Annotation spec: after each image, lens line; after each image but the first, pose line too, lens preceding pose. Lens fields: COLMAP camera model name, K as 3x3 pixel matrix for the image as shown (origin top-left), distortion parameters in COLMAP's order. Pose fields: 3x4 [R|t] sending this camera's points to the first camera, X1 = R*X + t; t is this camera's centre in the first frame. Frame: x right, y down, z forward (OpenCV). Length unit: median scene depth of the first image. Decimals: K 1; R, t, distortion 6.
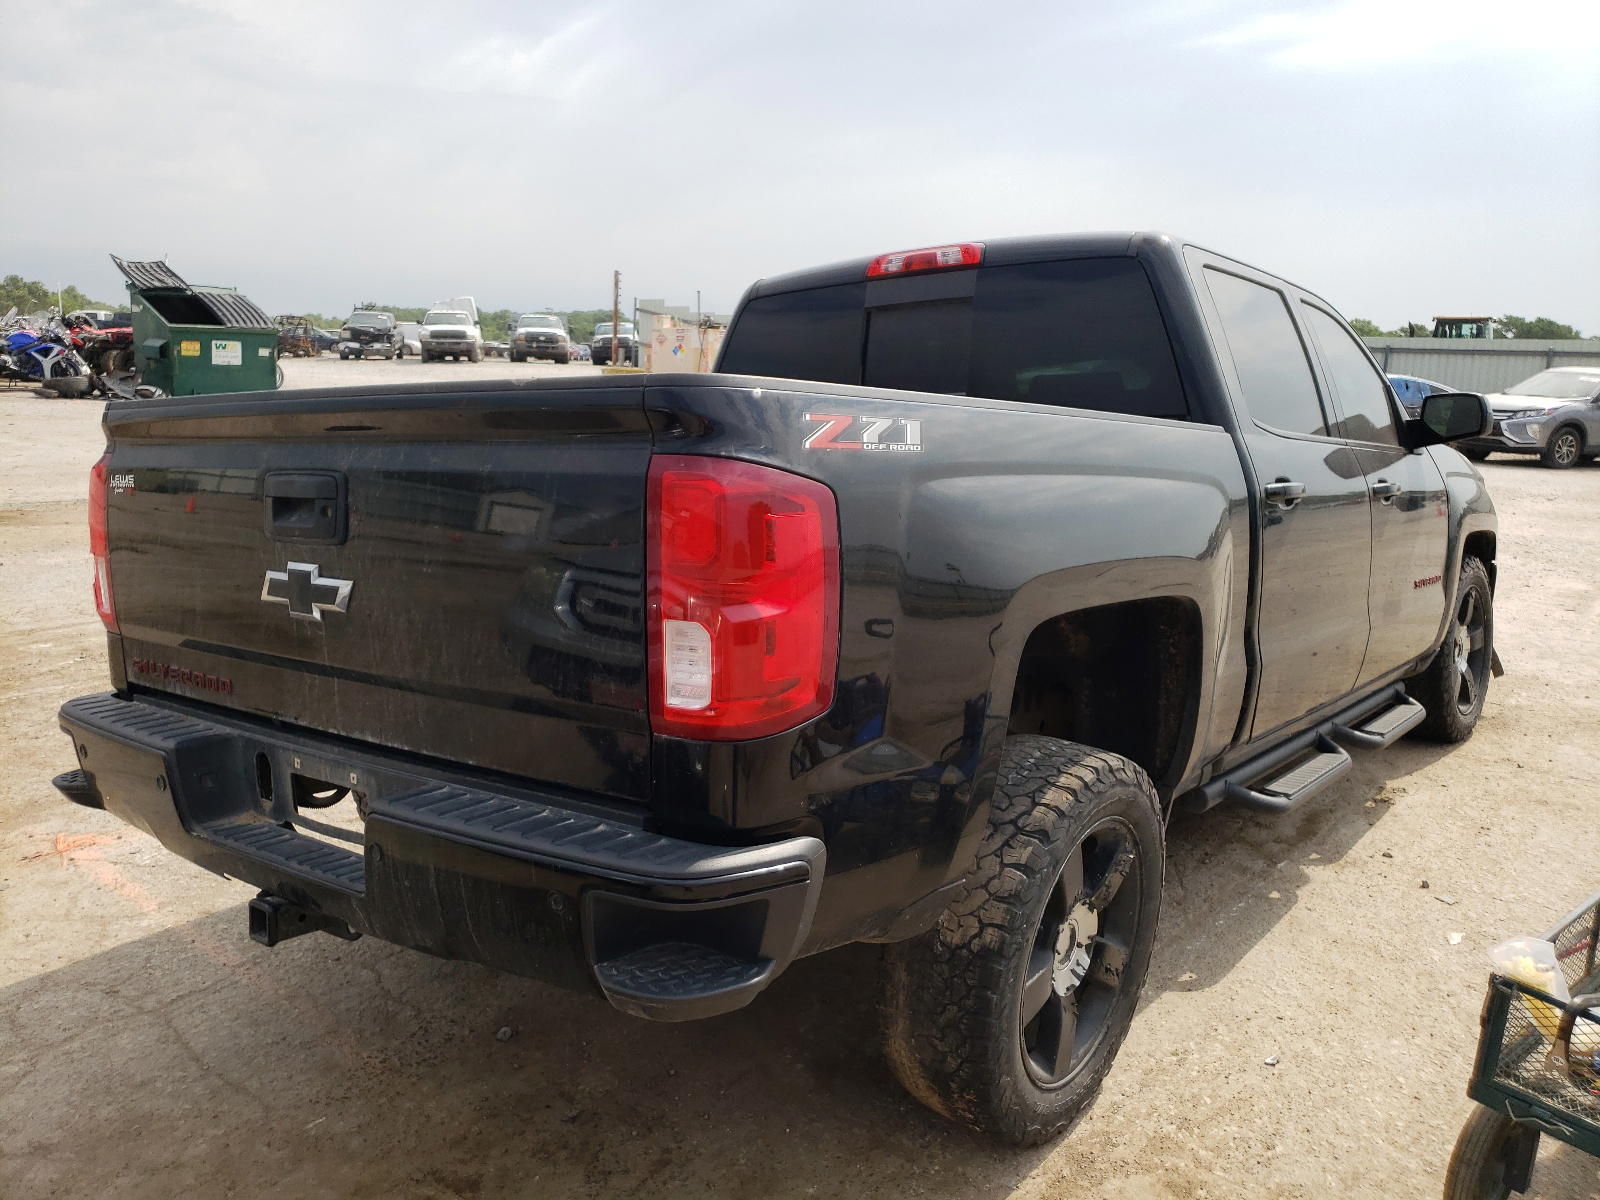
lens RADIAL K [[1220.8, 0, 788.3], [0, 1220.8, 596.2], [0, 0, 1]] dist [0.004751, -0.004974]
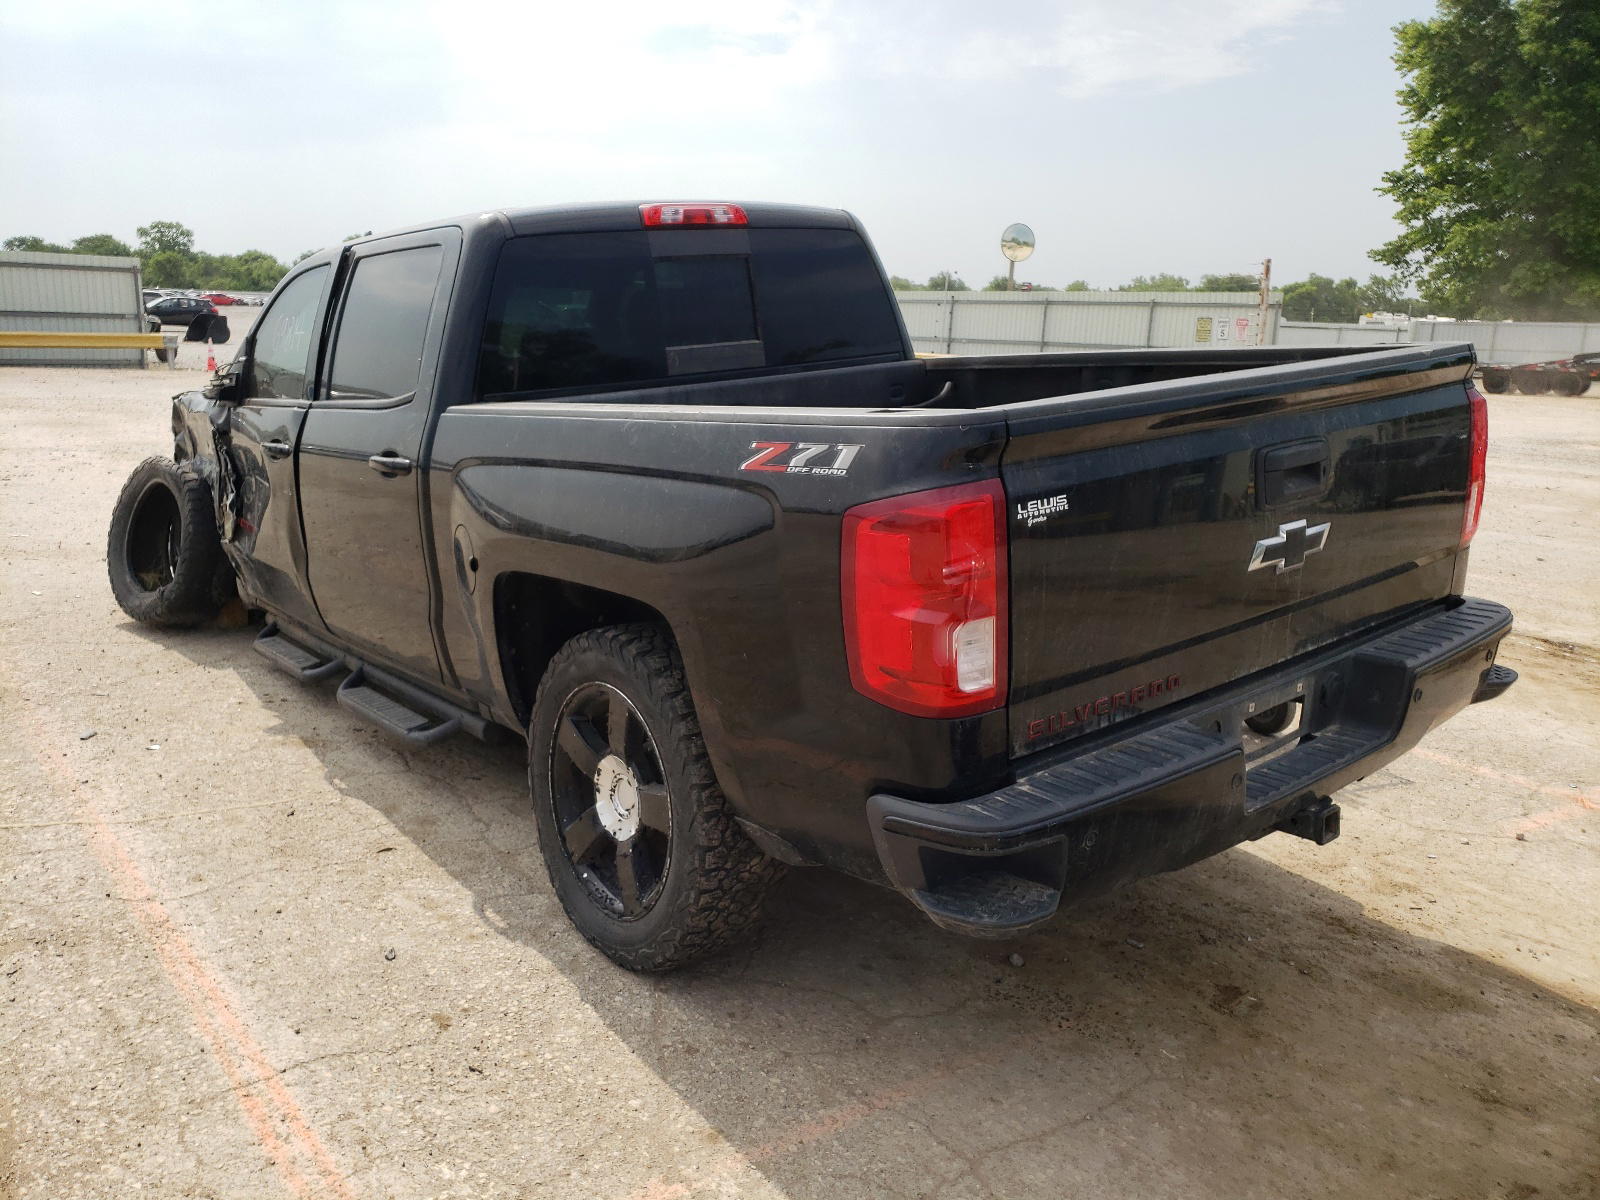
lens RADIAL K [[1220.8, 0, 787.2], [0, 1220.8, 601.2], [0, 0, 1]] dist [0.004751, -0.004974]
pose [[0.272929, -0.249926, 0.929003, -1.386327], [0.172278, 0.962753, 0.208392, -0.238108], [-0.946483, 0.103170, 0.305820, 0.950266]]
